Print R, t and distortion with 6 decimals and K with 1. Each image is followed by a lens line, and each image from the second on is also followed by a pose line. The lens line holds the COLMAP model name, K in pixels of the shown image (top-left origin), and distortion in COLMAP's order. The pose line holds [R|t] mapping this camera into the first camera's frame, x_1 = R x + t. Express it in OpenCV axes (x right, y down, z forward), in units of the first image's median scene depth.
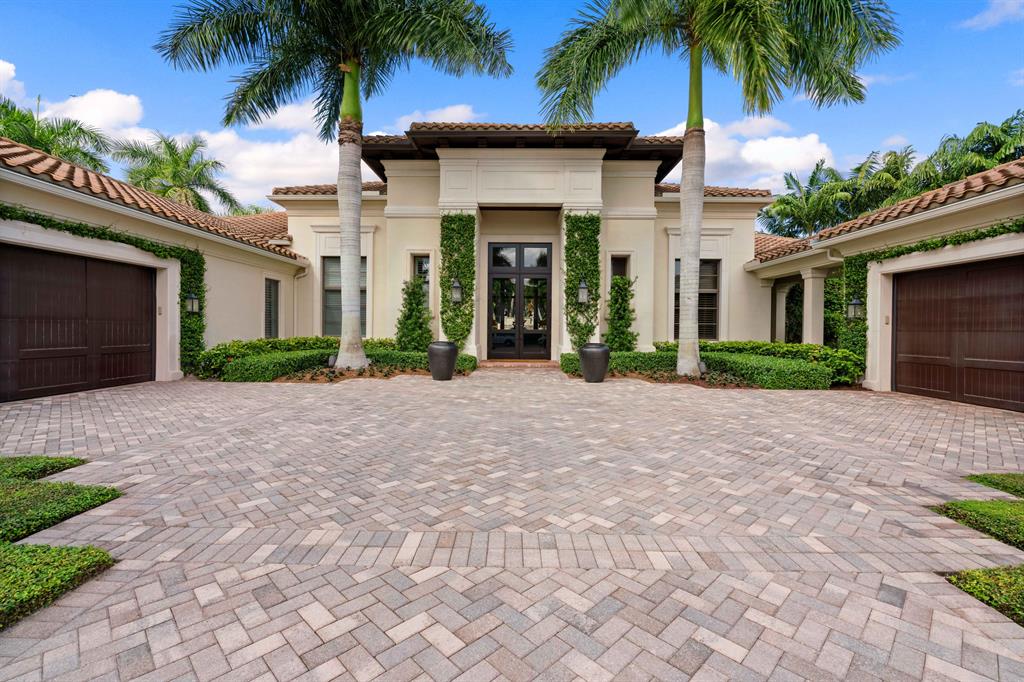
lens RADIAL K [[466.6, 0, 511.6], [0, 466.6, 324.8], [0, 0, 1]] dist [-0.008283, 0.000503]
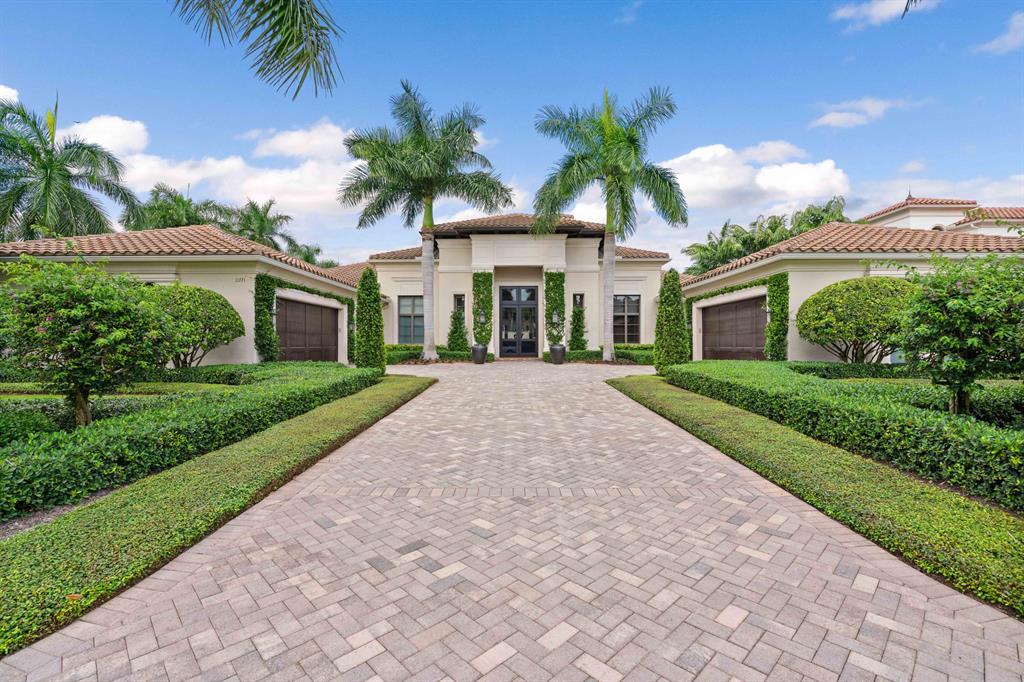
lens RADIAL K [[466.6, 0, 511.6], [0, 466.6, 324.8], [0, 0, 1]] dist [-0.008283, 0.000503]
pose [[0.999907, -0.011930, 0.006670, -0.021255], [0.012148, 0.999359, -0.033666, 0.017796], [-0.006265, 0.033744, 0.999411, -0.723438]]
